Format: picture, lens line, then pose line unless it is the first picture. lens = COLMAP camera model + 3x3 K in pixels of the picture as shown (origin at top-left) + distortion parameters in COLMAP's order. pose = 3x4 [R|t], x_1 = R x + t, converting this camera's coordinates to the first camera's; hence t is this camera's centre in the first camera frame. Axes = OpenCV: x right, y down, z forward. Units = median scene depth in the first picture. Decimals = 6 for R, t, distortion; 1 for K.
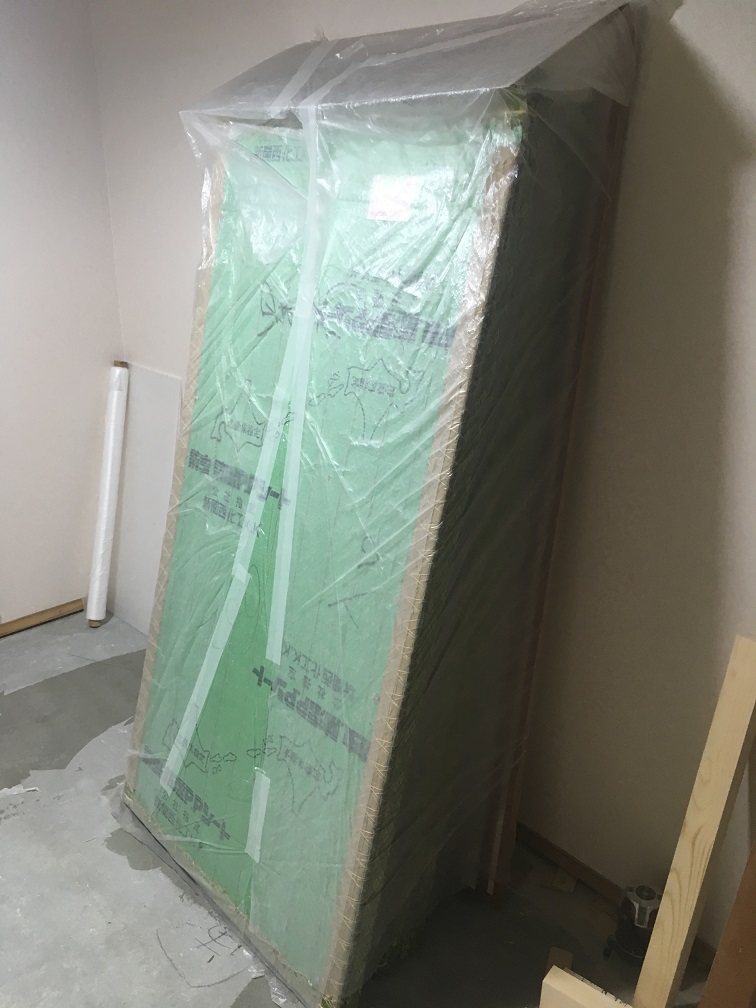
lens RADIAL K [[869.0, 0, 378.0], [0, 869.0, 504.0], [0, 0, 1]] dist [0.087687, -0.114030]
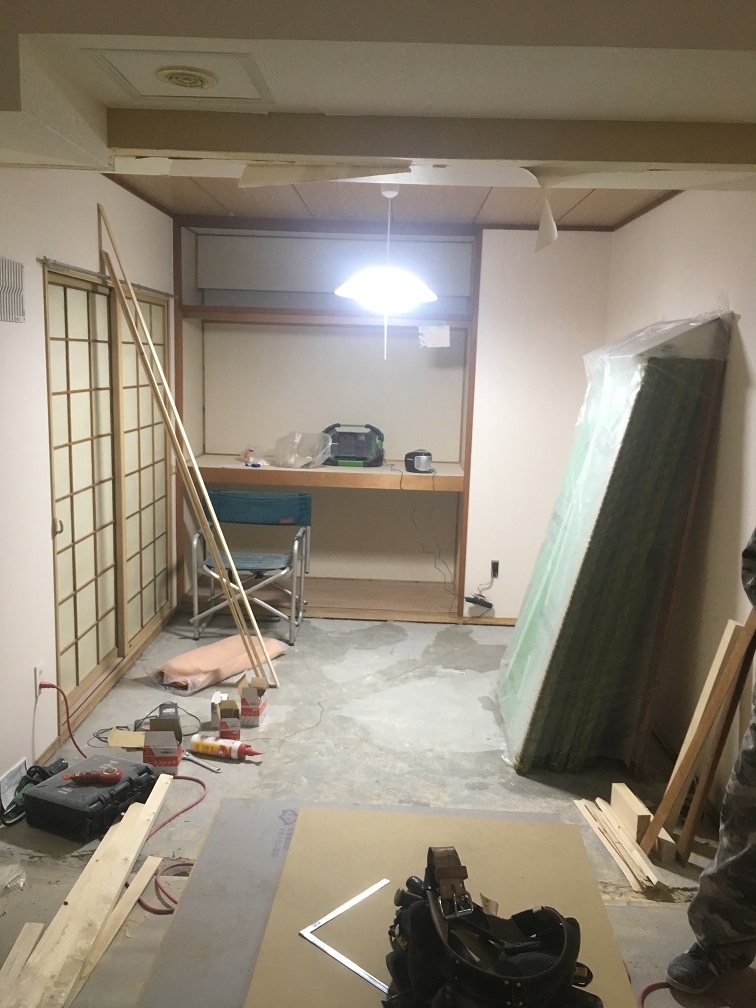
lens RADIAL K [[869.0, 0, 378.0], [0, 869.0, 504.0], [0, 0, 1]] dist [0.087687, -0.114030]
pose [[0.714597, 0.125621, -0.688165, 1.186627], [-0.270963, 0.956653, -0.106738, 0.333053], [0.644927, 0.262742, 0.717660, -0.975174]]
